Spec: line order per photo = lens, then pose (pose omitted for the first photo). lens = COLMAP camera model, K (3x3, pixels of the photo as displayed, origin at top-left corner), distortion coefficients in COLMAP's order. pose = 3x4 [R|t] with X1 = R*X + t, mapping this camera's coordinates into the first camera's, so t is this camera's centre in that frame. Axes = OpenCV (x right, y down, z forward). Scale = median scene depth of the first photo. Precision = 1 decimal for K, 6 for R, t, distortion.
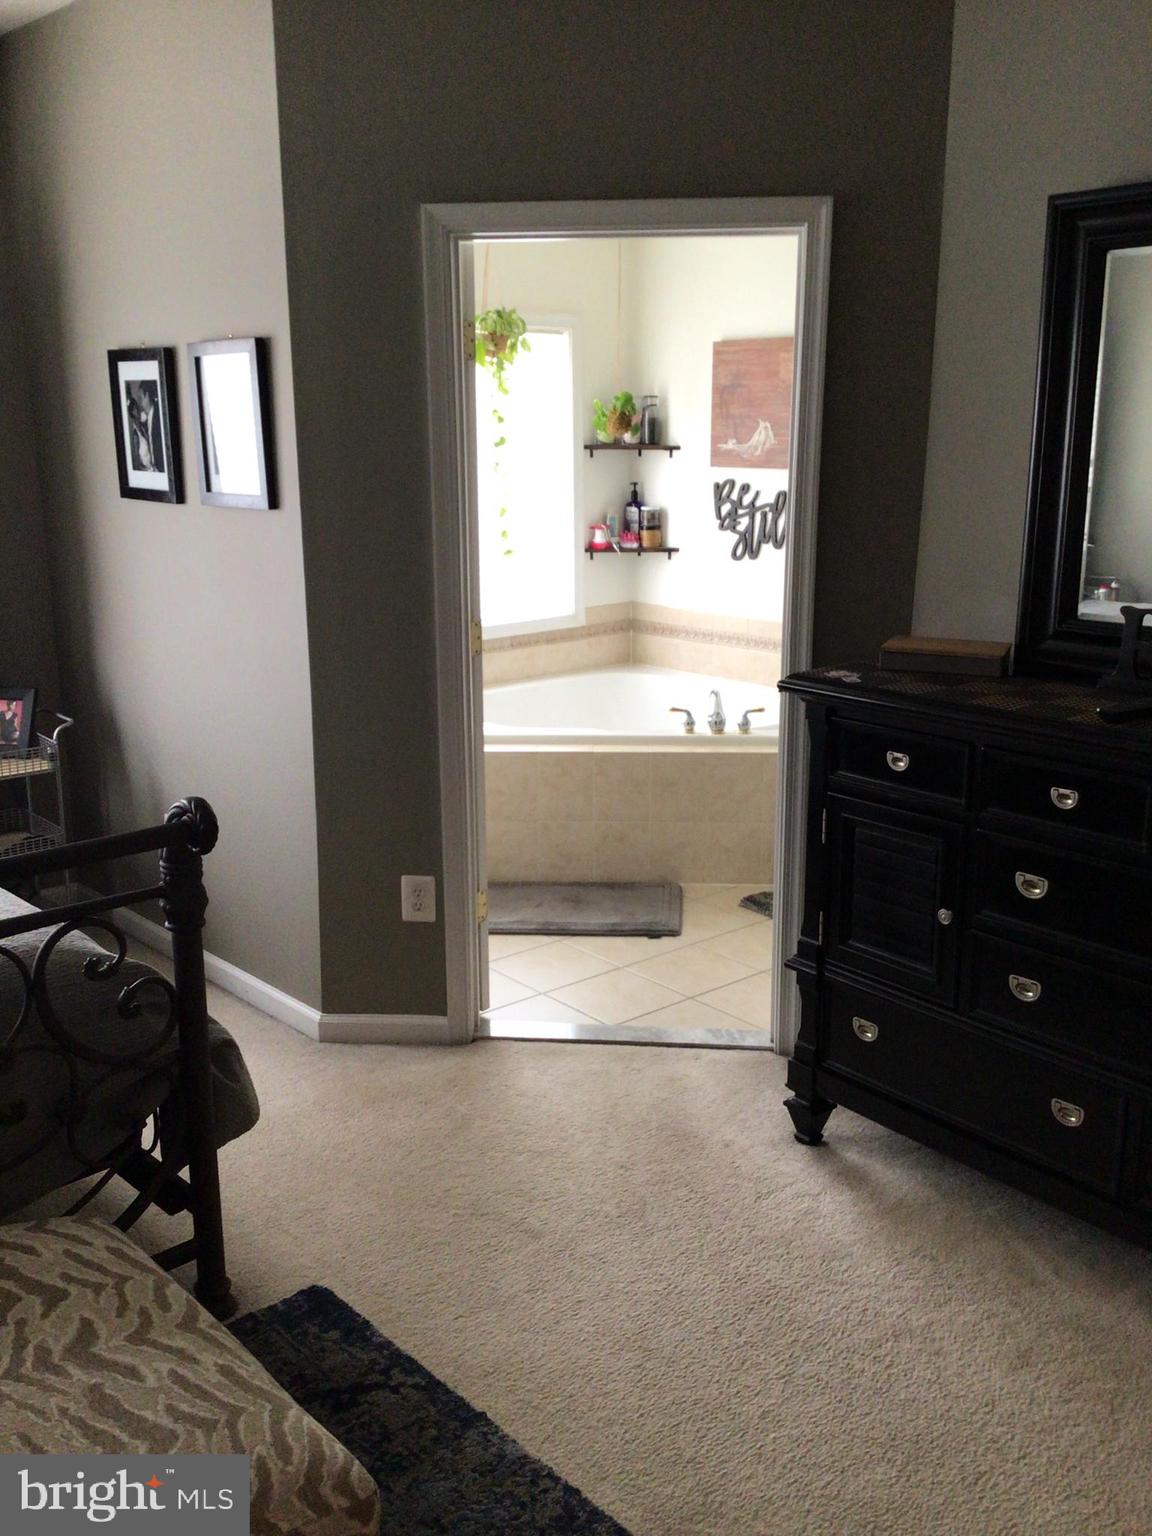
lens RADIAL K [[1370.9, 0, 576.0], [0, 1370.9, 768.0], [0, 0, 1]] dist [0.101330, -0.171789]
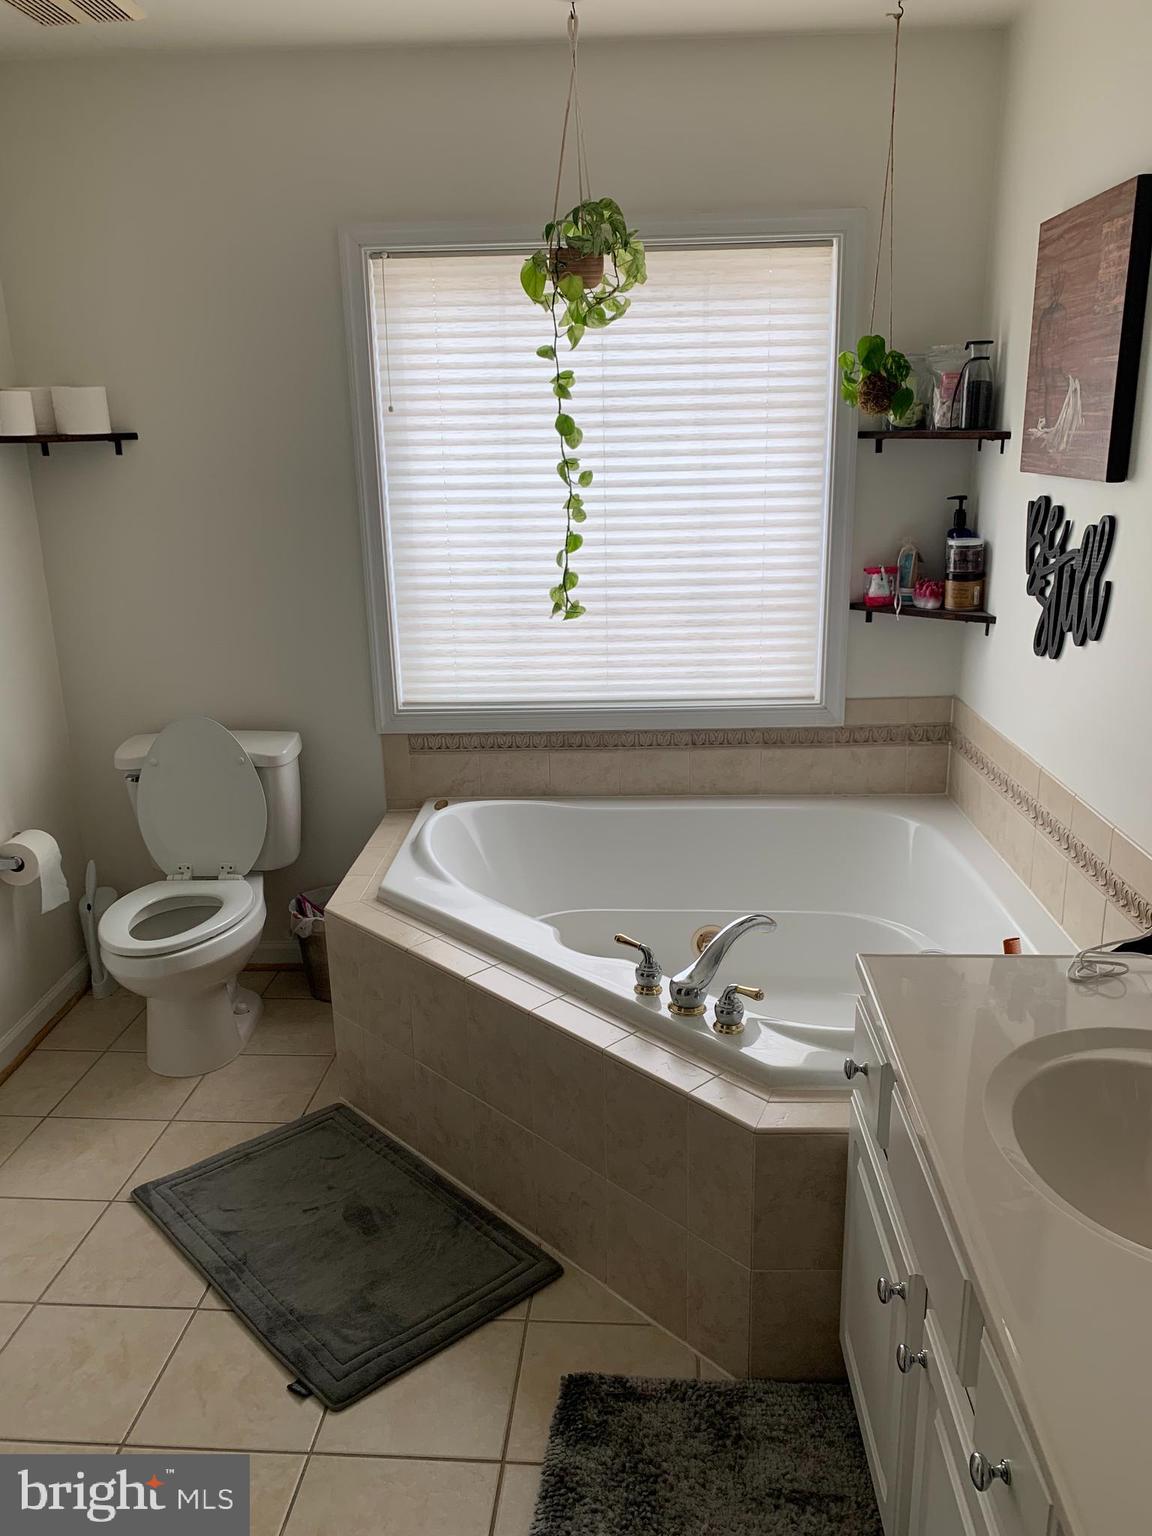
lens RADIAL K [[1178.6, 0, 576.0], [0, 1178.6, 768.0], [0, 0, 1]] dist [0.004722, -0.000537]
pose [[0.719642, 0.182700, -0.669878, 0.281393], [-0.153222, 0.982764, 0.103430, -0.123103], [0.677228, 0.028207, 0.735232, 0.535997]]
